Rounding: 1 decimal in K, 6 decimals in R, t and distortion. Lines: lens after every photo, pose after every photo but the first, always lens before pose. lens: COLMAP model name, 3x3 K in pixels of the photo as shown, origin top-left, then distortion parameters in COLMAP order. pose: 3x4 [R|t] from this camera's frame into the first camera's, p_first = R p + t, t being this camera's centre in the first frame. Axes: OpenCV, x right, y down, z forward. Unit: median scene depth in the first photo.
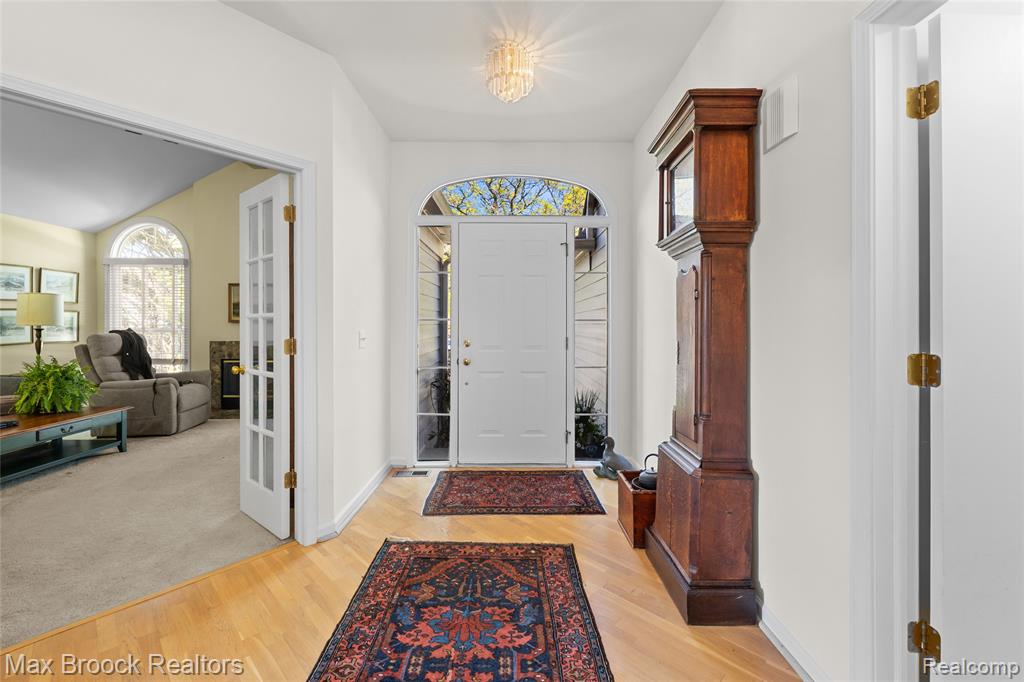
lens RADIAL K [[444.5, 0, 521.5], [0, 444.5, 320.2], [0, 0, 1]] dist [0.000596, 0.000015]
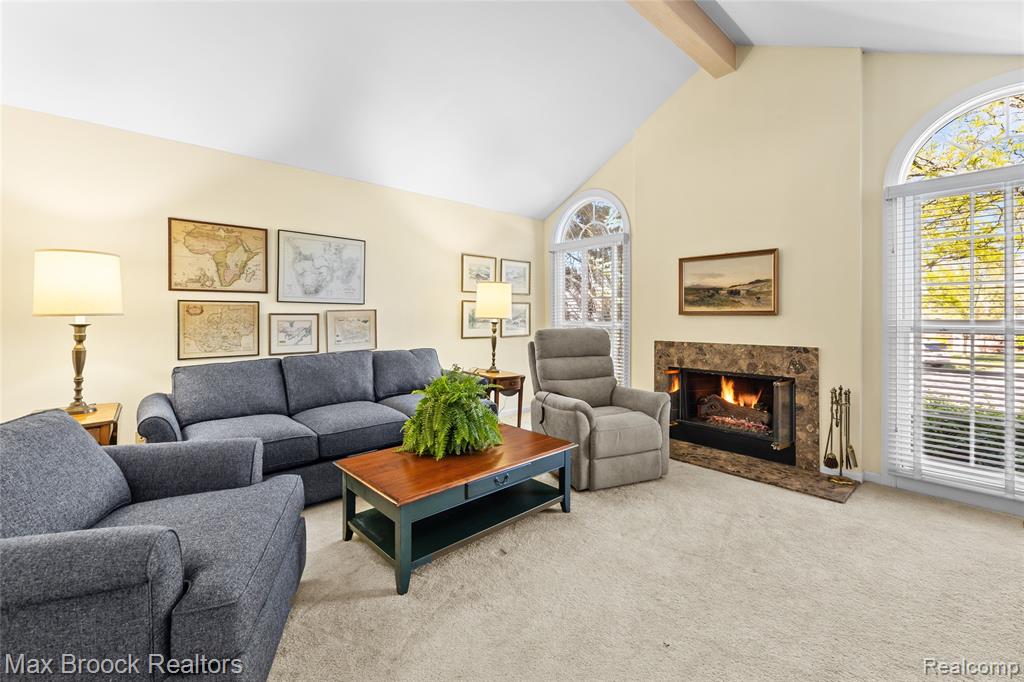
lens RADIAL K [[444.5, 0, 521.5], [0, 444.5, 320.2], [0, 0, 1]] dist [0.000596, 0.000015]
pose [[0.677362, 0.008530, -0.735601, -0.342446], [0.002180, 0.999905, 0.013602, 0.003628], [0.735647, -0.010817, 0.677279, 0.379319]]
